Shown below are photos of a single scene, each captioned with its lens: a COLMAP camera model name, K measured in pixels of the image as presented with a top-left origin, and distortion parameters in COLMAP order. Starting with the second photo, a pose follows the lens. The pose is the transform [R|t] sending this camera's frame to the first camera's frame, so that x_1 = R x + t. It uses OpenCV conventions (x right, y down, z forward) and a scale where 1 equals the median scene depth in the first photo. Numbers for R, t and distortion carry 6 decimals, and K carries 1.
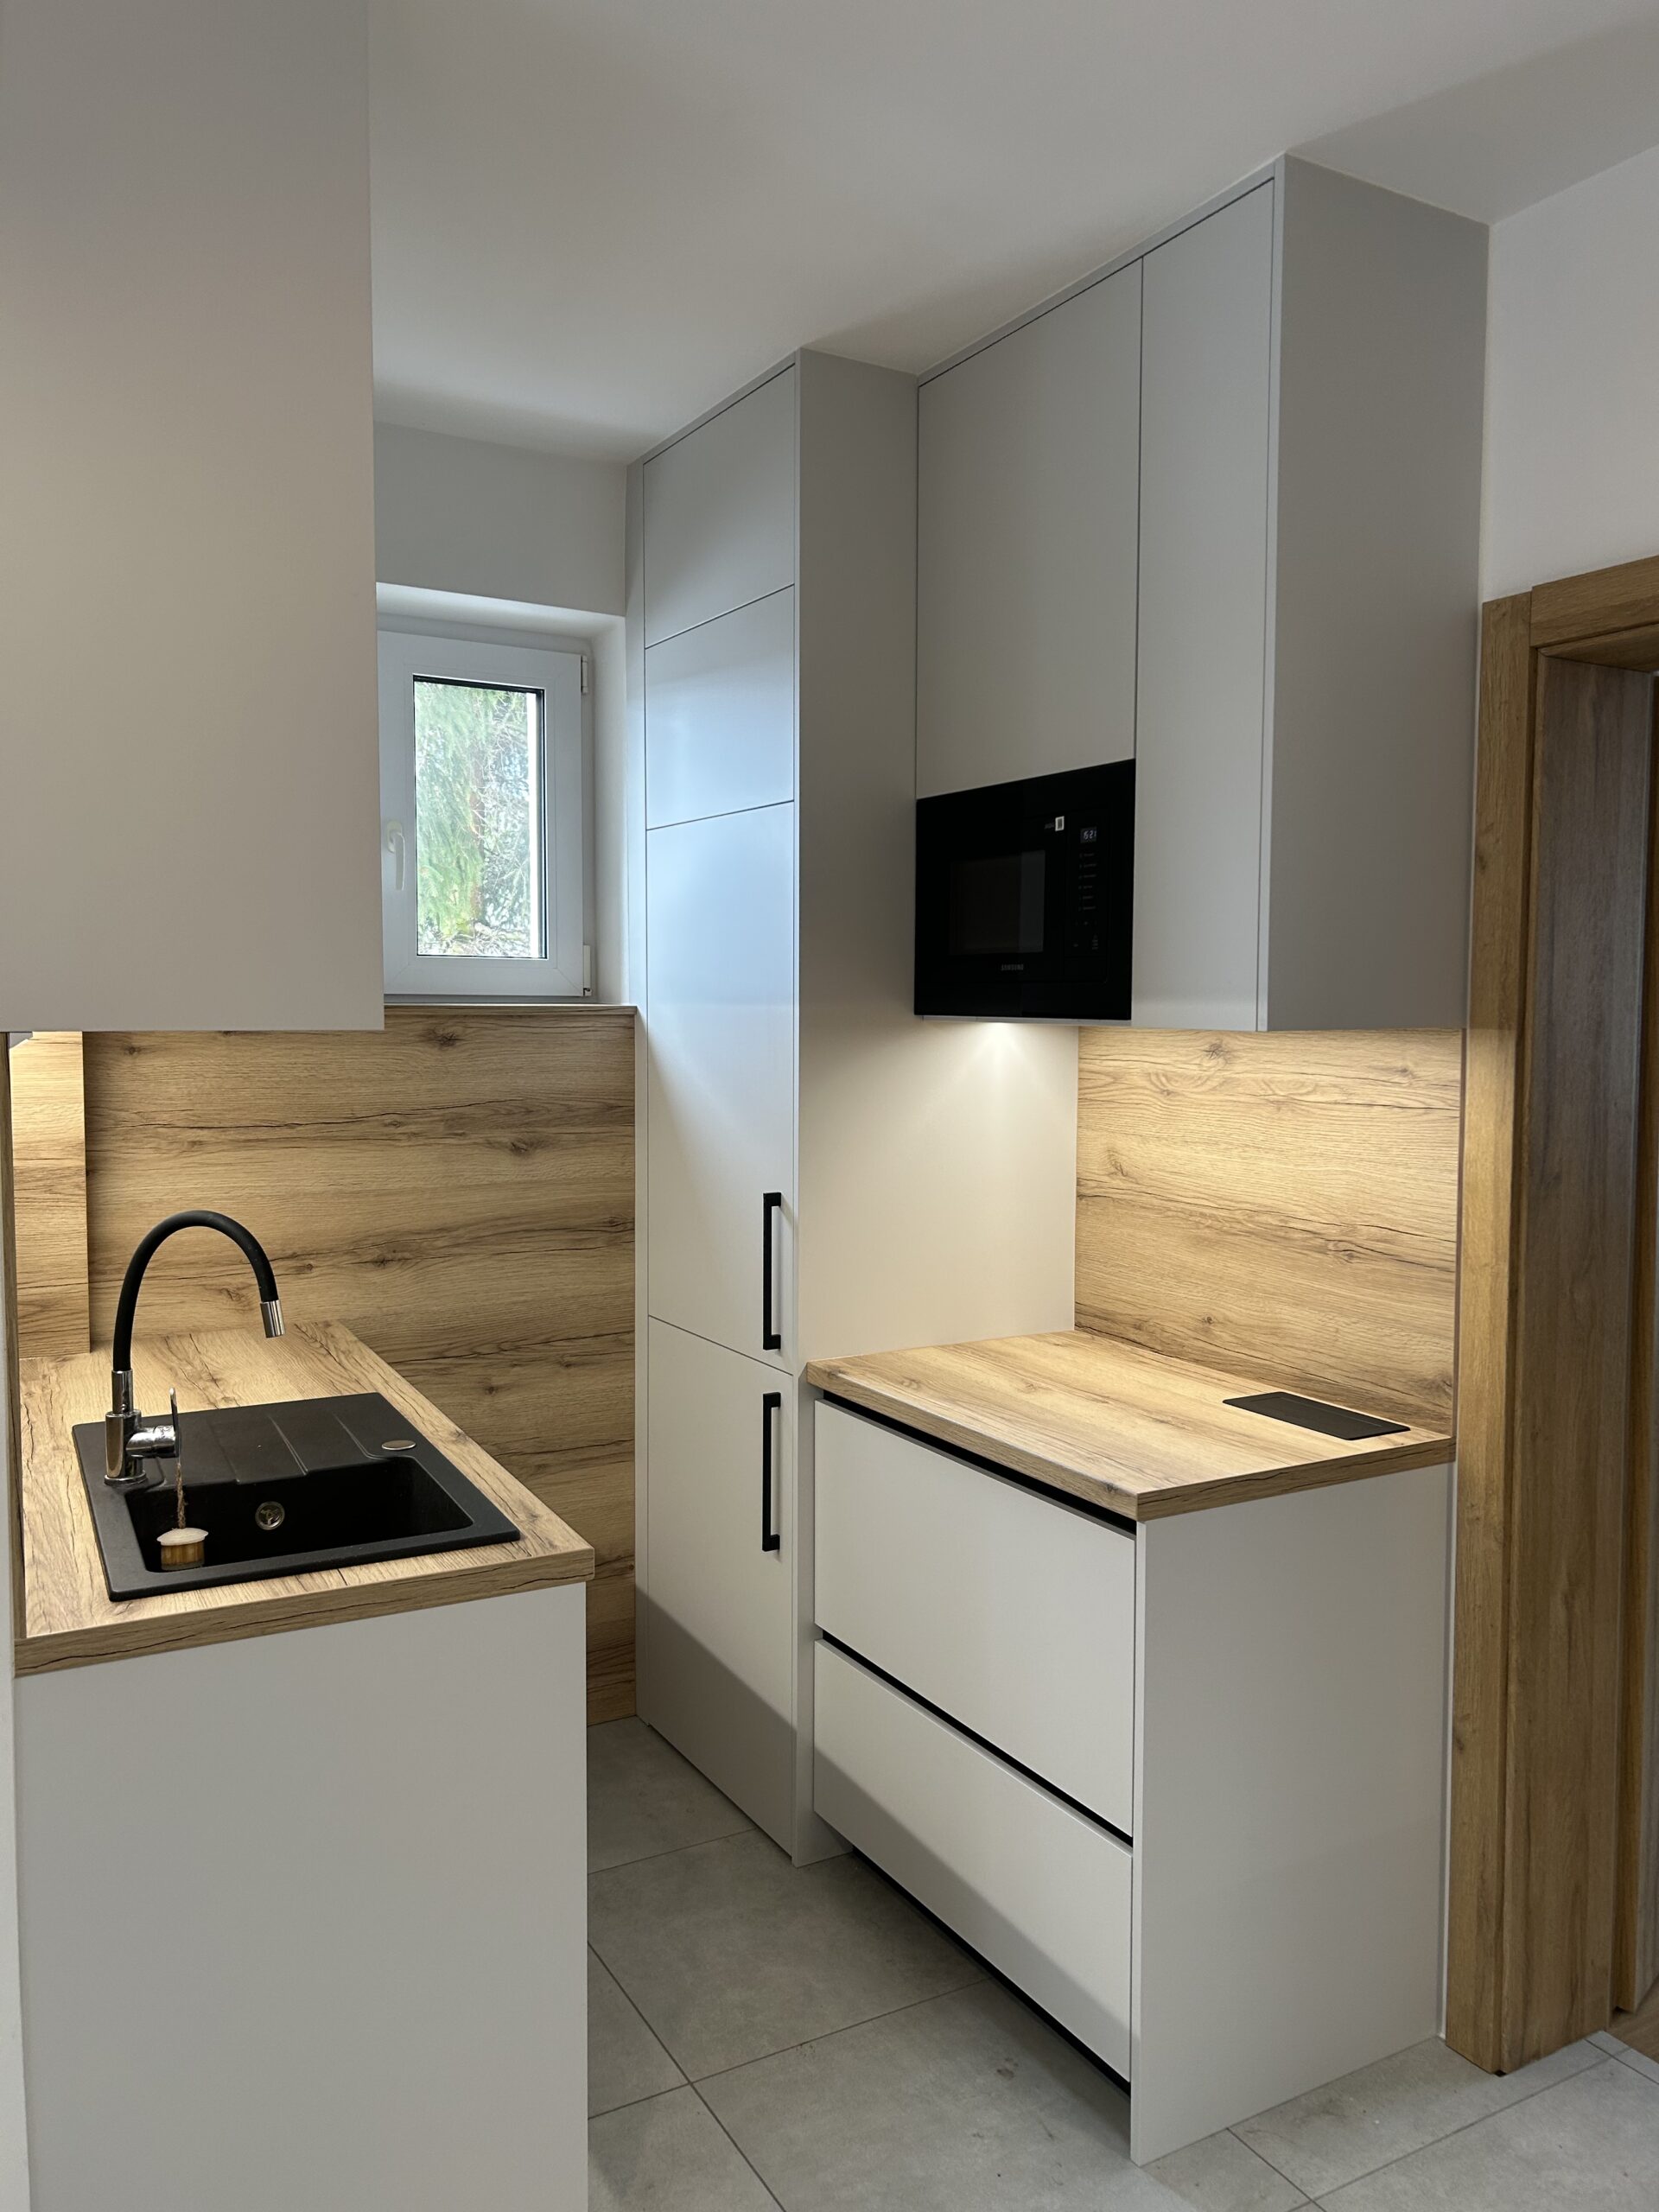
lens RADIAL K [[1658.4, 0, 846.6], [0, 1658.4, 1110.6], [0, 0, 1]] dist [0.046547, -0.051645]
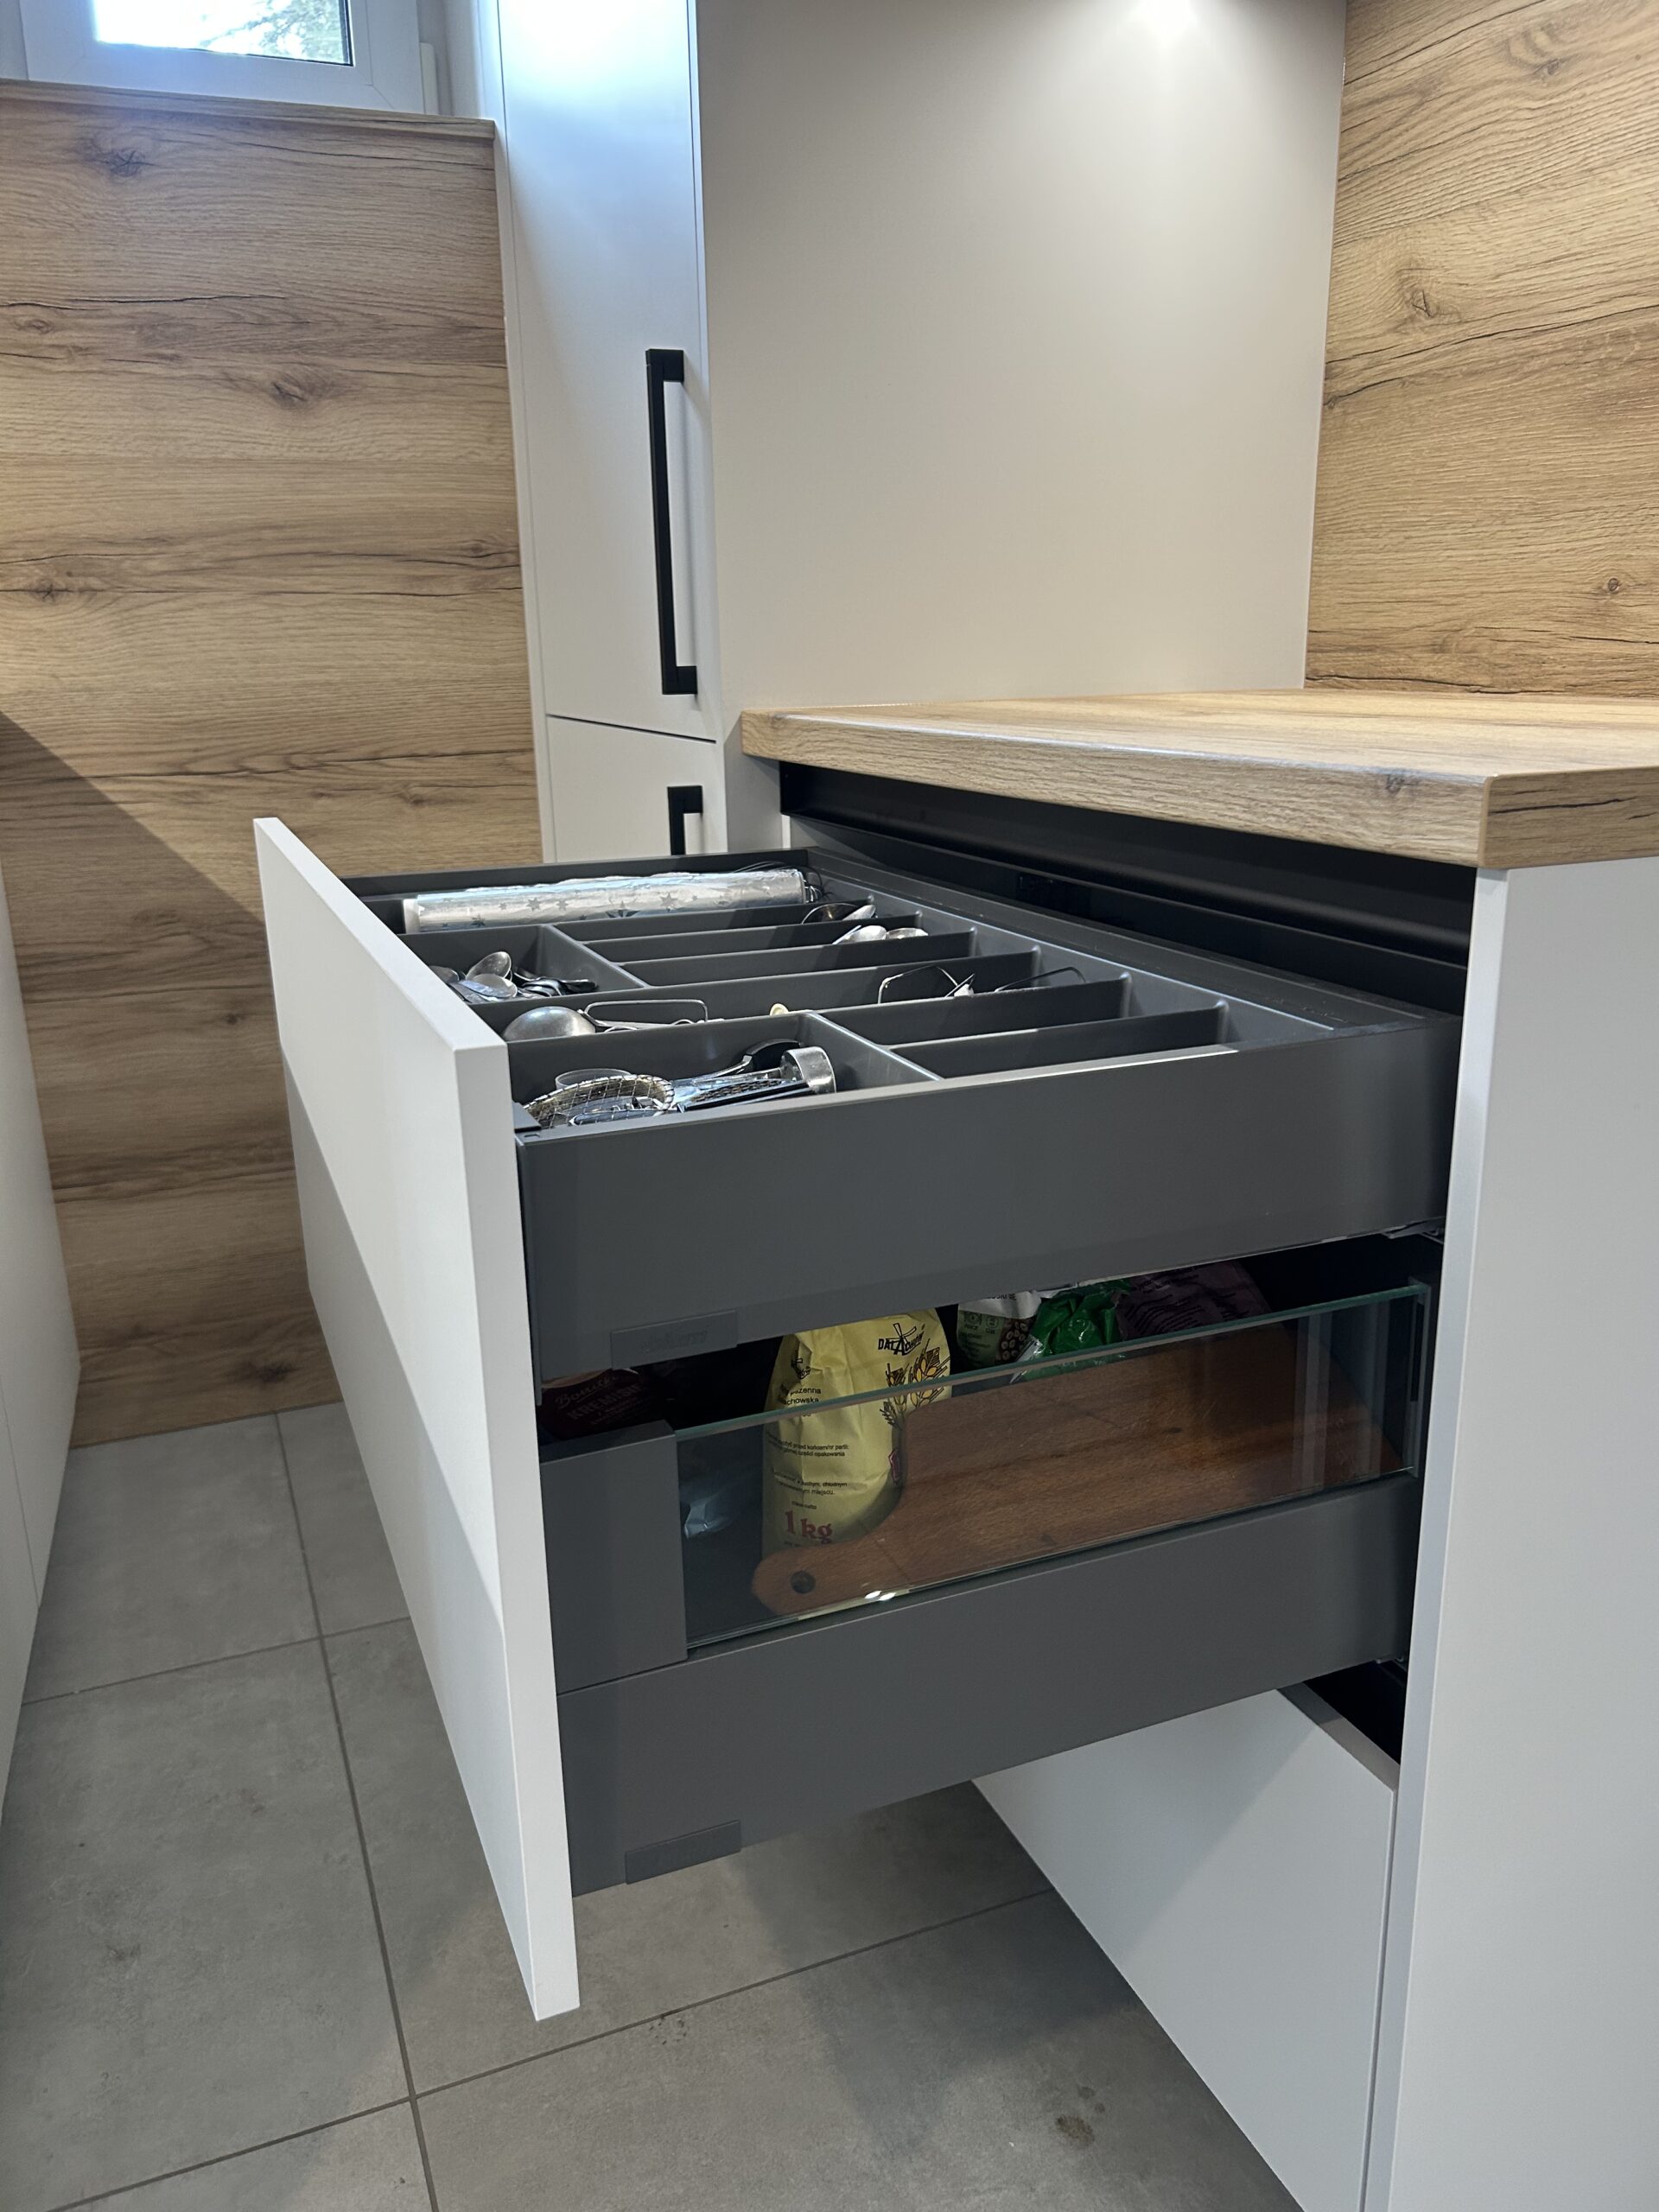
lens RADIAL K [[1658.4, 0, 808.6], [0, 1658.4, 1126.0], [0, 0, 1]] dist [0.046547, -0.051645]
pose [[0.988477, 0.016358, -0.150484, 0.069054], [0.016287, 0.976879, 0.213171, 0.158510], [0.150492, -0.213166, 0.965356, 0.471879]]
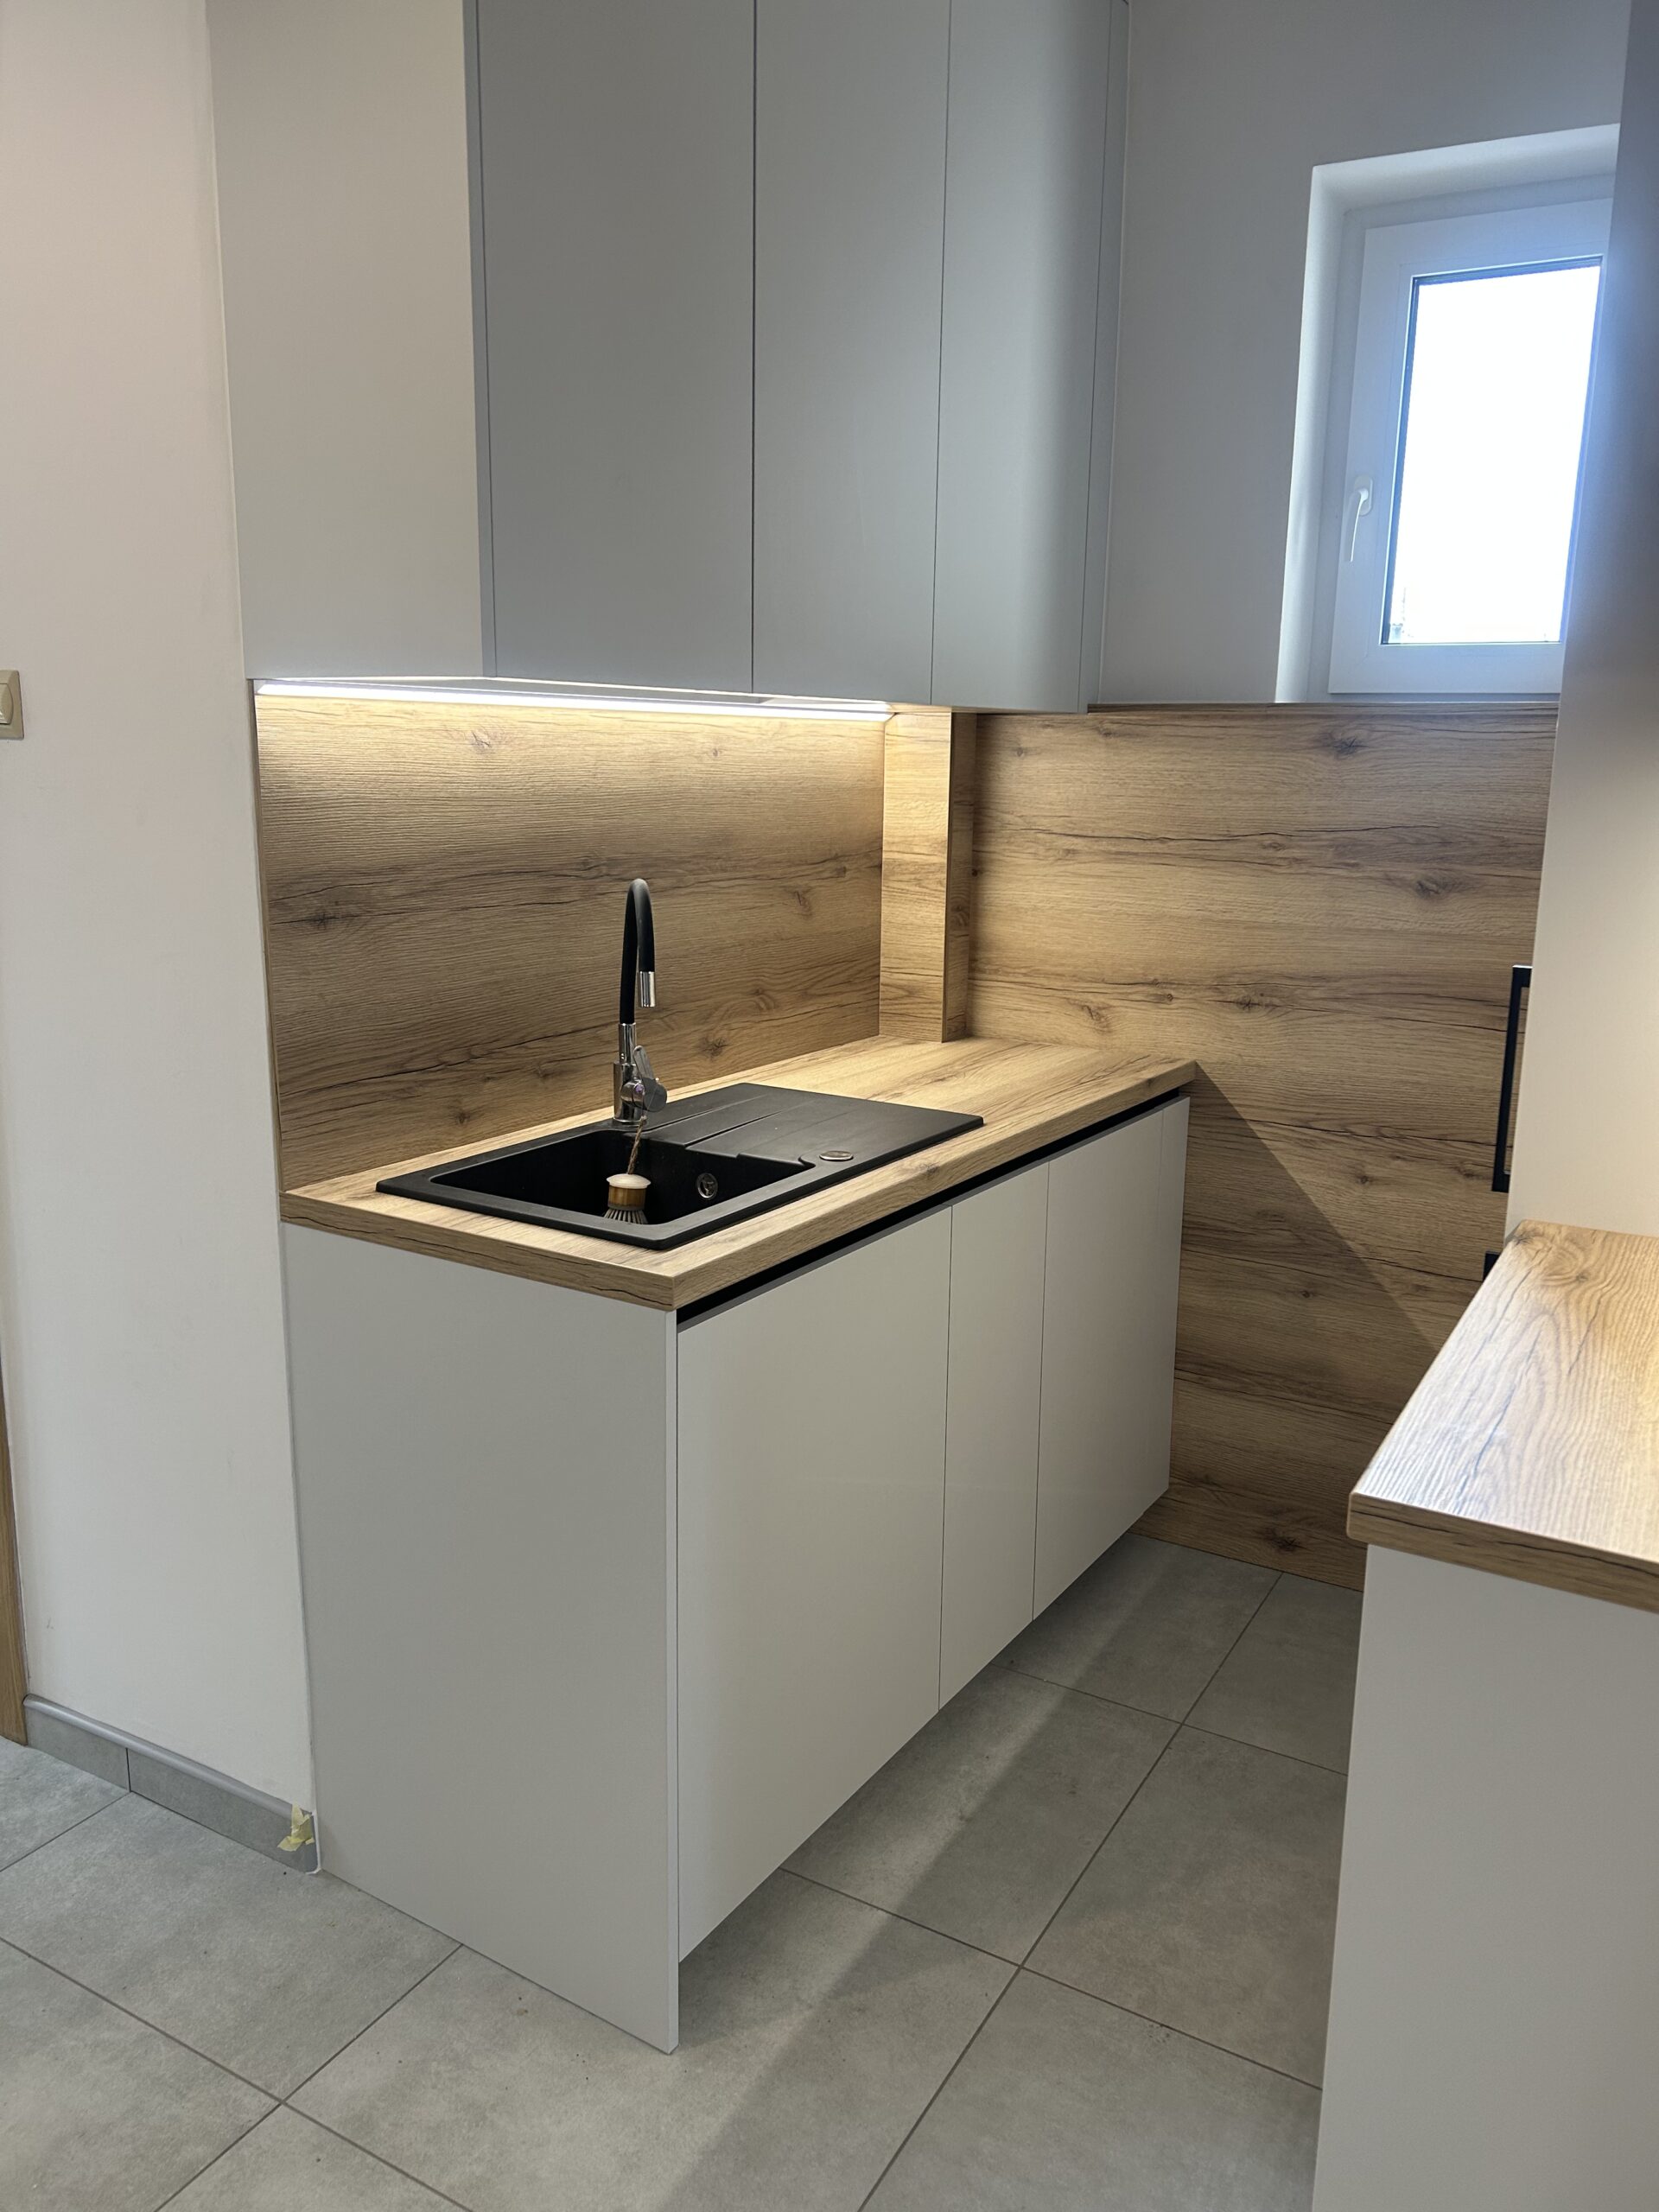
lens RADIAL K [[1658.4, 0, 841.0], [0, 1658.4, 1115.6], [0, 0, 1]] dist [0.046547, -0.051645]
pose [[0.491772, 0.189175, -0.849925, 0.391159], [-0.069633, 0.981531, 0.178178, 0.007173], [0.867935, -0.028440, 0.495862, 0.395208]]
